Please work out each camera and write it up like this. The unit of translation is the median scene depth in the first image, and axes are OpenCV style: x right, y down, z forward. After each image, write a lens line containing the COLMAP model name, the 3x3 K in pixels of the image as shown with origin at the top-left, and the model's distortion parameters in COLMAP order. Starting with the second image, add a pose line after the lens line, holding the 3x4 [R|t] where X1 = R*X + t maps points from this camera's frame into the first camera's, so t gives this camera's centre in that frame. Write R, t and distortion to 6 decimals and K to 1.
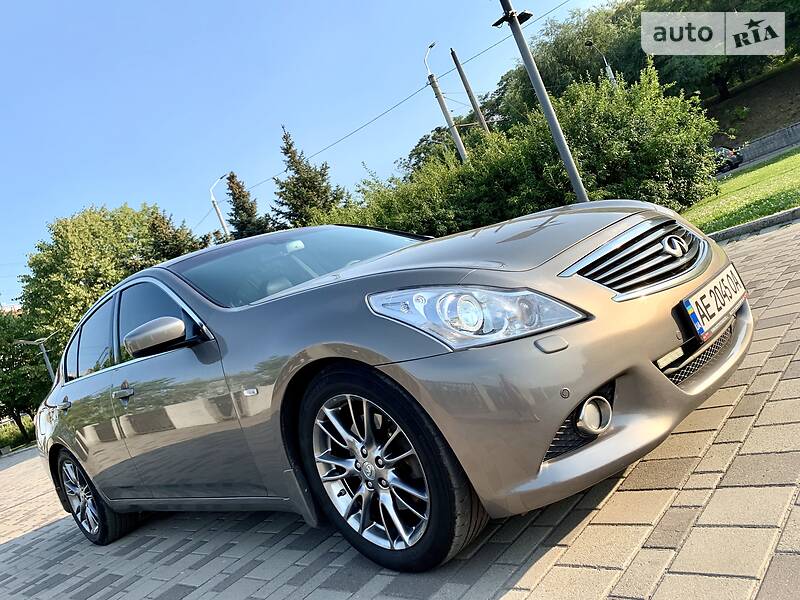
lens RADIAL K [[615.0, 0, 397.2], [0, 615.0, 295.3], [0, 0, 1]] dist [0.003929, -0.005883]
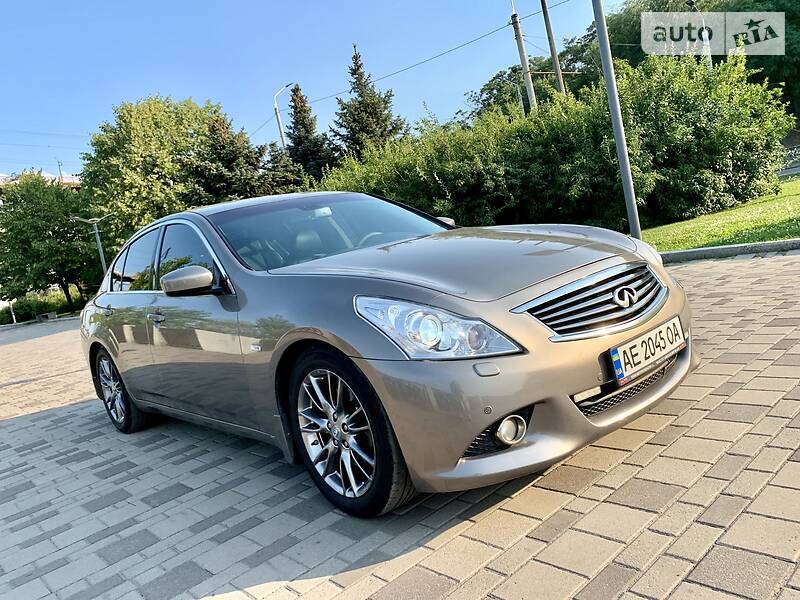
lens RADIAL K [[616.8, 0, 403.0], [0, 616.8, 299.4], [0, 0, 1]] dist [-0.003679, -0.004535]
pose [[0.983112, 0.176882, -0.046937, 0.083563], [-0.170053, 0.977749, 0.122833, -0.130013], [0.067620, -0.112777, 0.991317, -0.163110]]
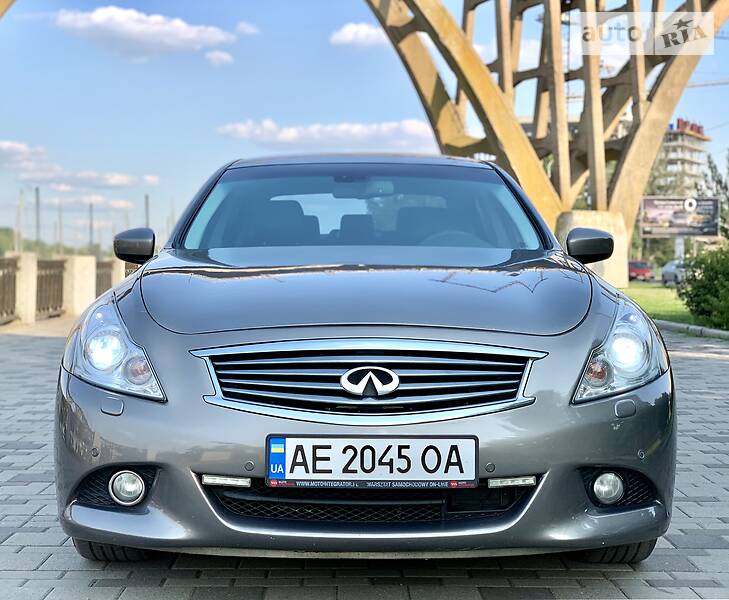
lens RADIAL K [[1213.1, 0, 364.5], [0, 1213.1, 300.0], [0, 0, 1]] dist [-0.001469, 0.045387]
pose [[0.655859, 0.382338, -0.650897, 1.279238], [-0.265184, 0.923987, 0.275545, -0.545293], [0.706772, -0.008111, 0.707395, -0.112845]]
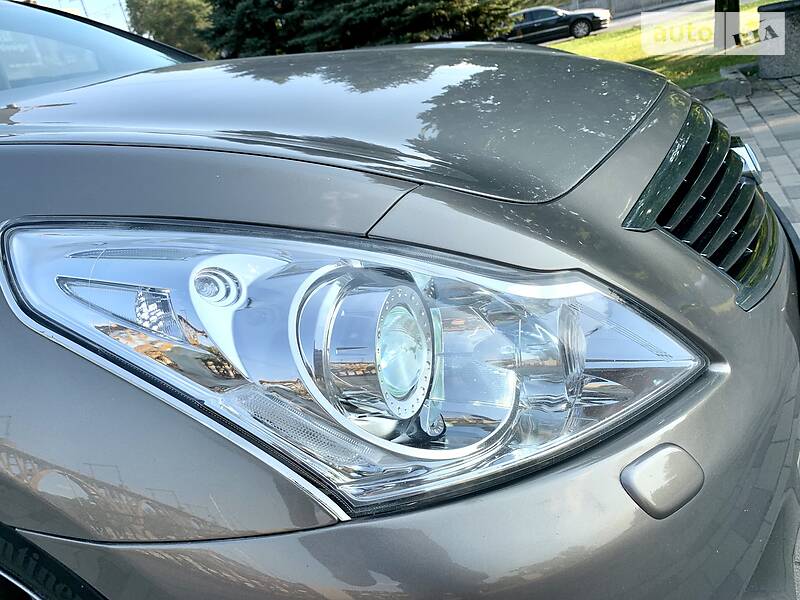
lens RADIAL K [[616.8, 0, 403.0], [0, 616.8, 299.4], [0, 0, 1]] dist [-0.003679, -0.004535]
pose [[0.914317, 0.024141, 0.404278, 0.003172], [-0.122724, 0.967804, 0.219761, -0.041803], [-0.385957, -0.250546, 0.887842, 0.563531]]
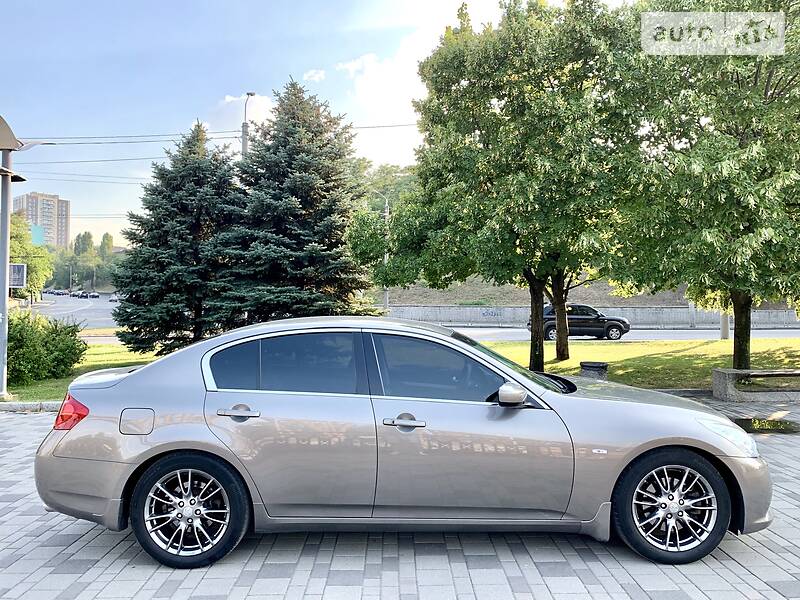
lens RADIAL K [[615.0, 0, 397.2], [0, 615.0, 295.3], [0, 0, 1]] dist [0.003929, -0.005883]
pose [[0.653562, 0.375449, 0.657186, -1.850222], [-0.248232, 0.926594, -0.282498, 0.371495], [-0.715009, 0.021496, 0.698785, 0.221684]]
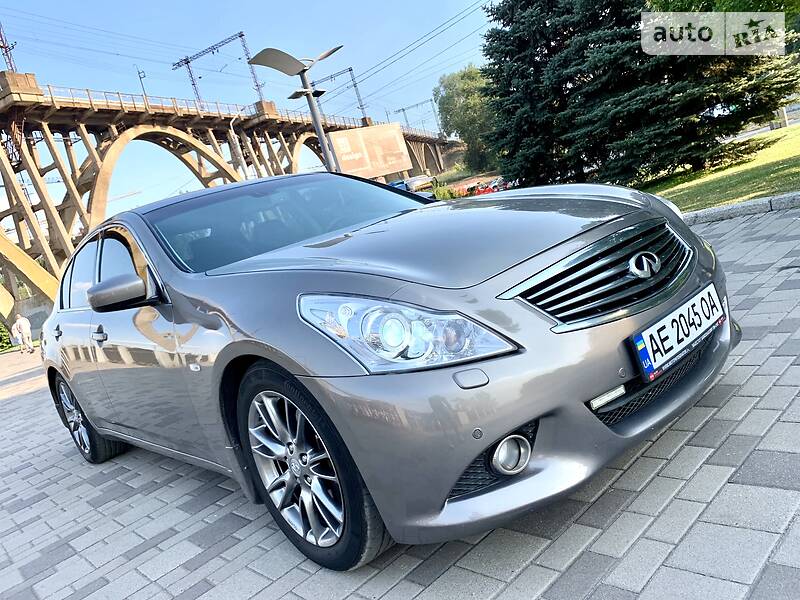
lens RADIAL K [[615.0, 0, 397.2], [0, 615.0, 295.3], [0, 0, 1]] dist [0.003929, -0.005883]
pose [[0.994254, 0.088474, -0.060260, 0.130626], [-0.079275, 0.986847, 0.140887, -0.119212], [0.071932, -0.135300, 0.988190, 0.062447]]
